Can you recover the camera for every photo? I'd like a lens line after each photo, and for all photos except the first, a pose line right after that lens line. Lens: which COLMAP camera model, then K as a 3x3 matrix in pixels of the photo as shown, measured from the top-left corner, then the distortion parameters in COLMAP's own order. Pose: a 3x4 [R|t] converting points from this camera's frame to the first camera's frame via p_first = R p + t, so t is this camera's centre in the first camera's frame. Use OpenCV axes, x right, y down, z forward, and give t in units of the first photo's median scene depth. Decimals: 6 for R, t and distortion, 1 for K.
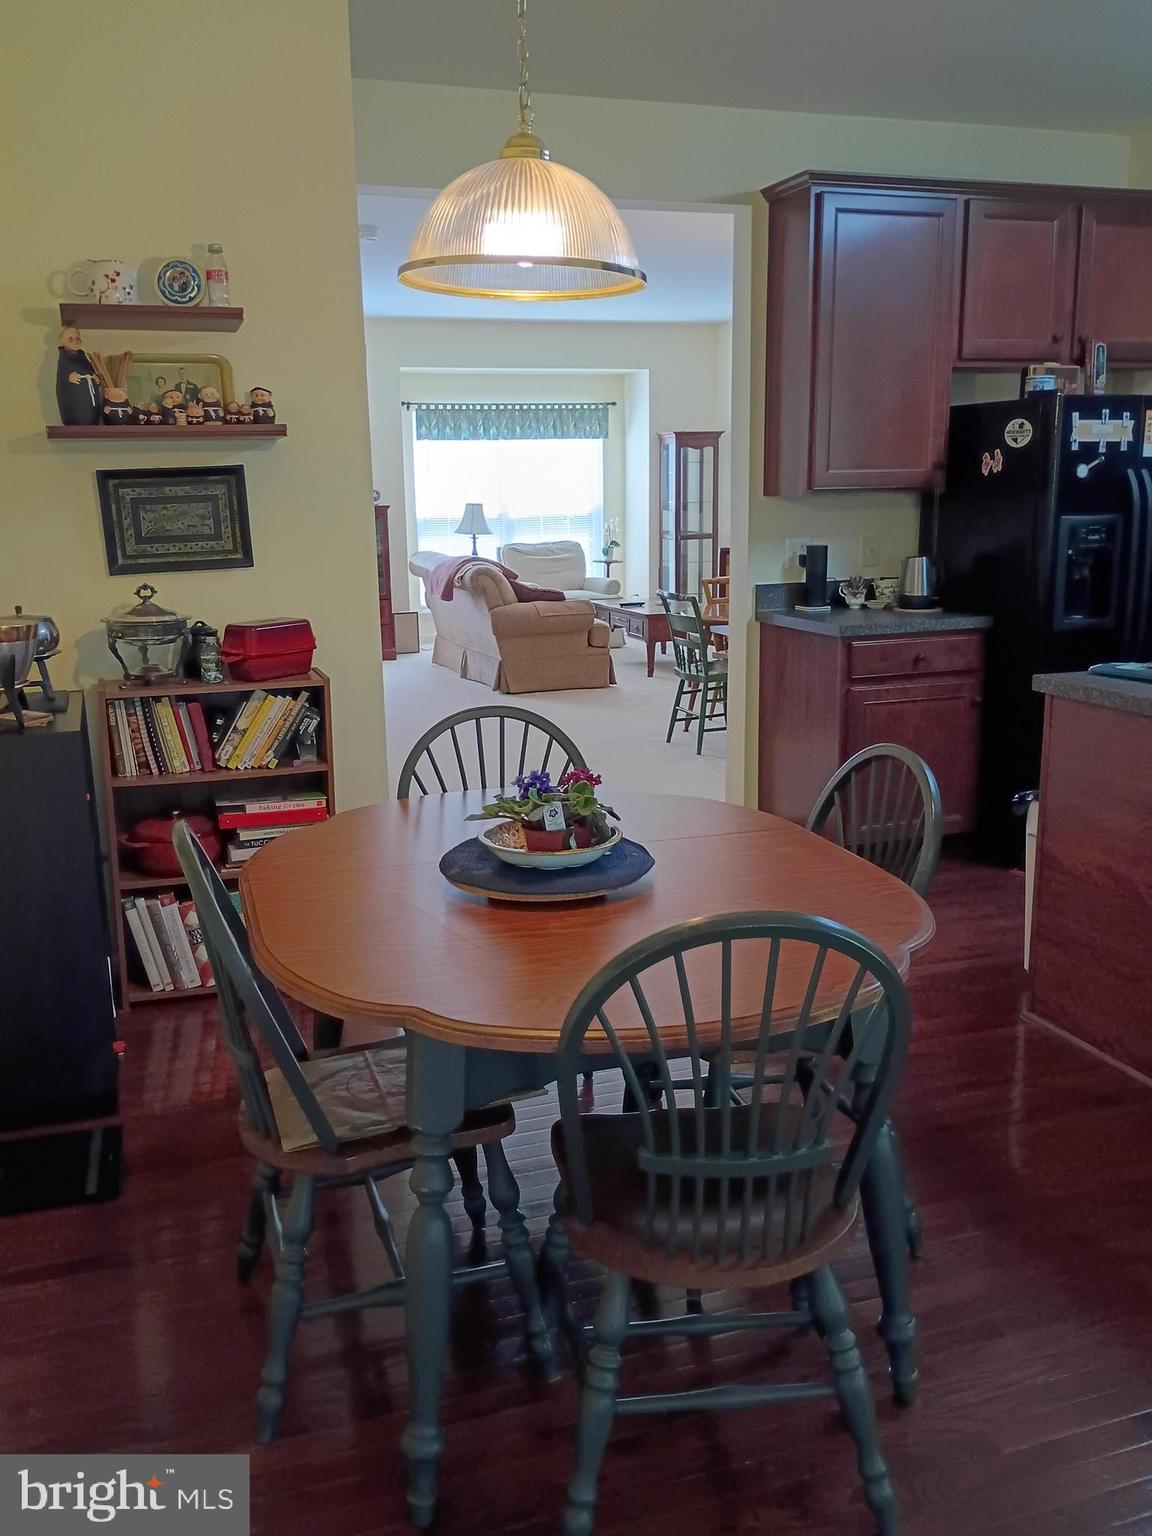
lens RADIAL K [[1331.3, 0, 535.6], [0, 1331.3, 765.6], [0, 0, 1]] dist [0.063783, -0.087641]
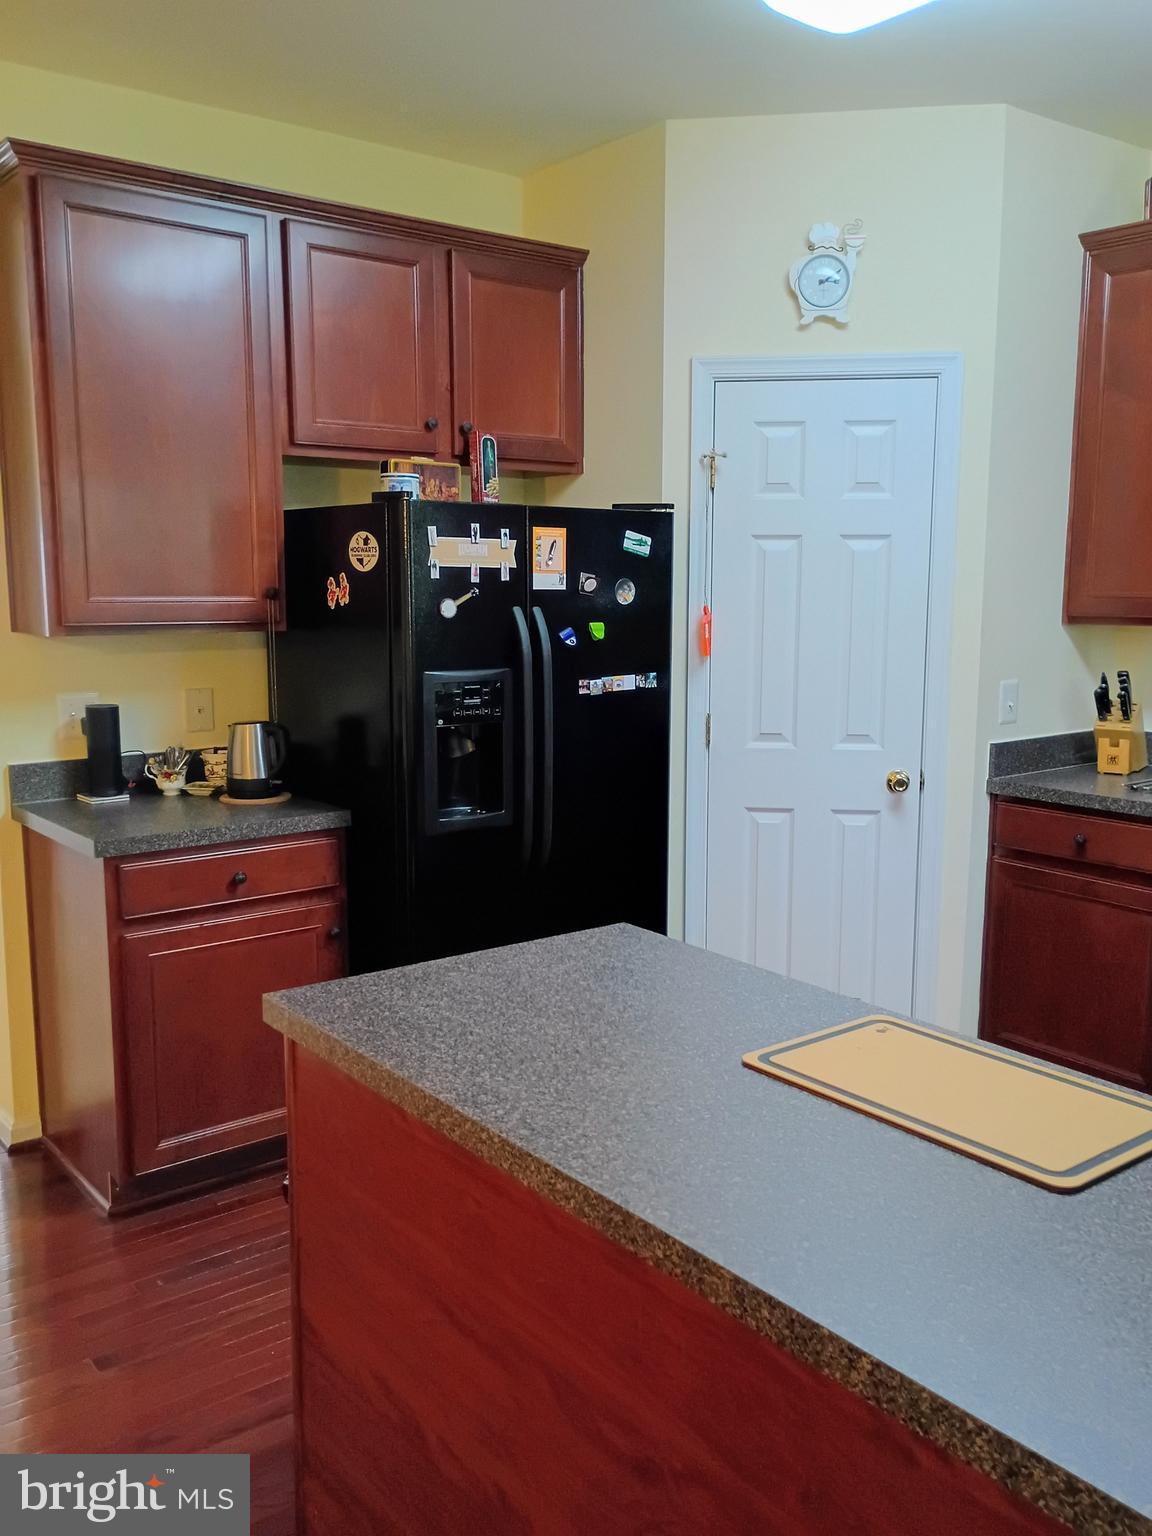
lens RADIAL K [[1331.3, 0, 584.1], [0, 1331.3, 765.8], [0, 0, 1]] dist [0.063783, -0.087641]
pose [[0.940474, -0.028133, 0.338699, 0.229163], [0.052410, 0.996652, -0.062746, -0.087578], [-0.335800, 0.076762, 0.938800, 0.320522]]
